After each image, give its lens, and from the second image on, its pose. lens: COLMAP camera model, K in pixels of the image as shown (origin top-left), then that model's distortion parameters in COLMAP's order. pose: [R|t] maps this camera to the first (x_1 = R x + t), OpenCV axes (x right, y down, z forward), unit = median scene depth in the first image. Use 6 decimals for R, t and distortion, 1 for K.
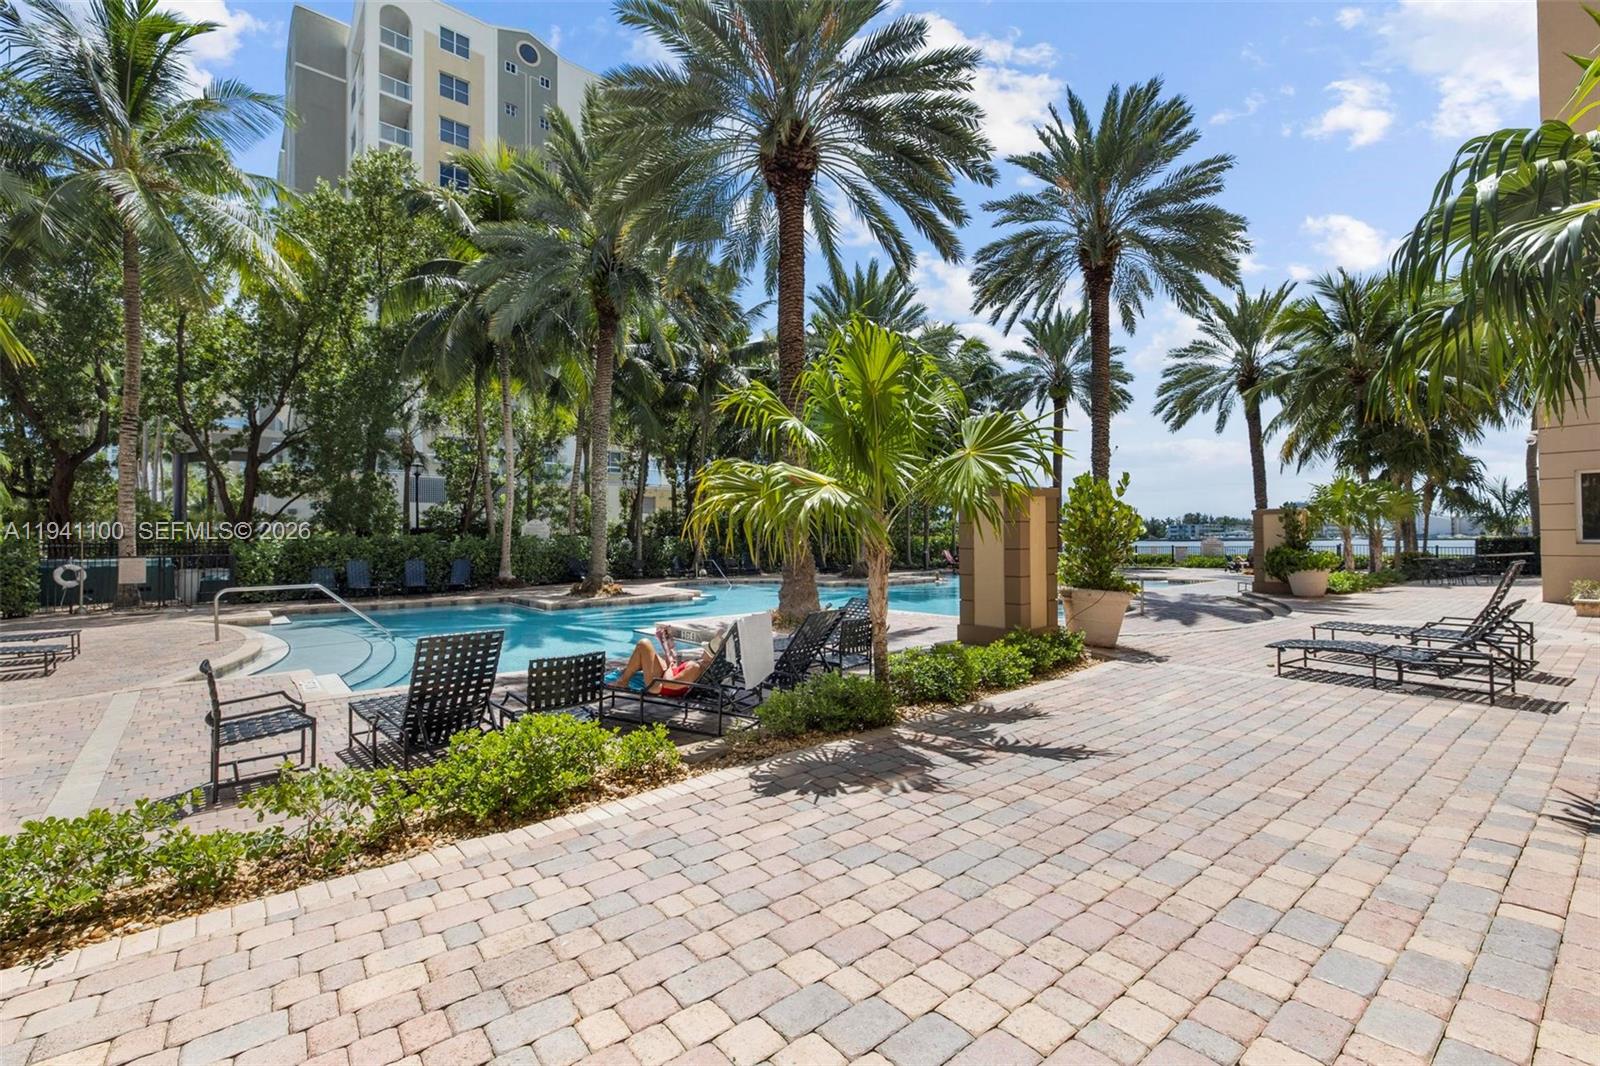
lens RADIAL K [[680.1, 0, 800.0], [0, 680.1, 533.0], [0, 0, 1]] dist [-0.001438, -0.000466]
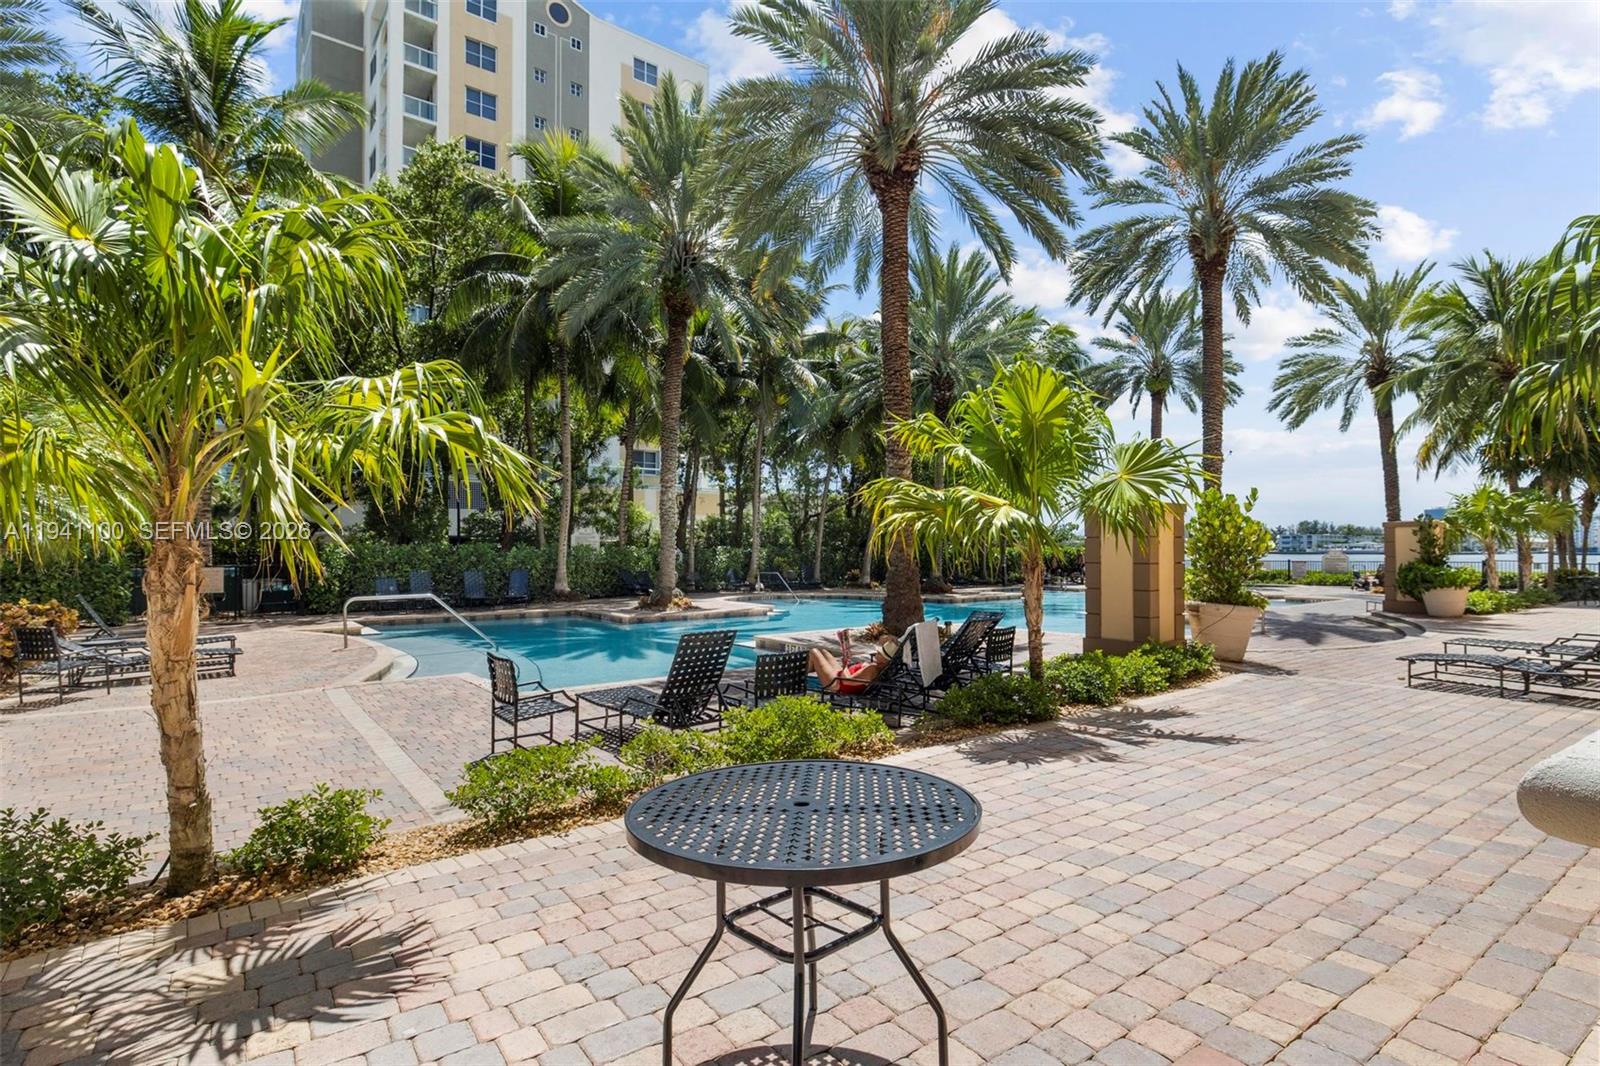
lens RADIAL K [[796.2, 0, 795.5], [0, 796.2, 542.8], [0, 0, 1]] dist [-0.011996, 0.001786]
pose [[0.998689, 0.004973, -0.050938, -0.066849], [-0.004924, 0.999987, 0.001080, -0.002967], [0.050943, -0.000828, 0.998701, -0.099160]]
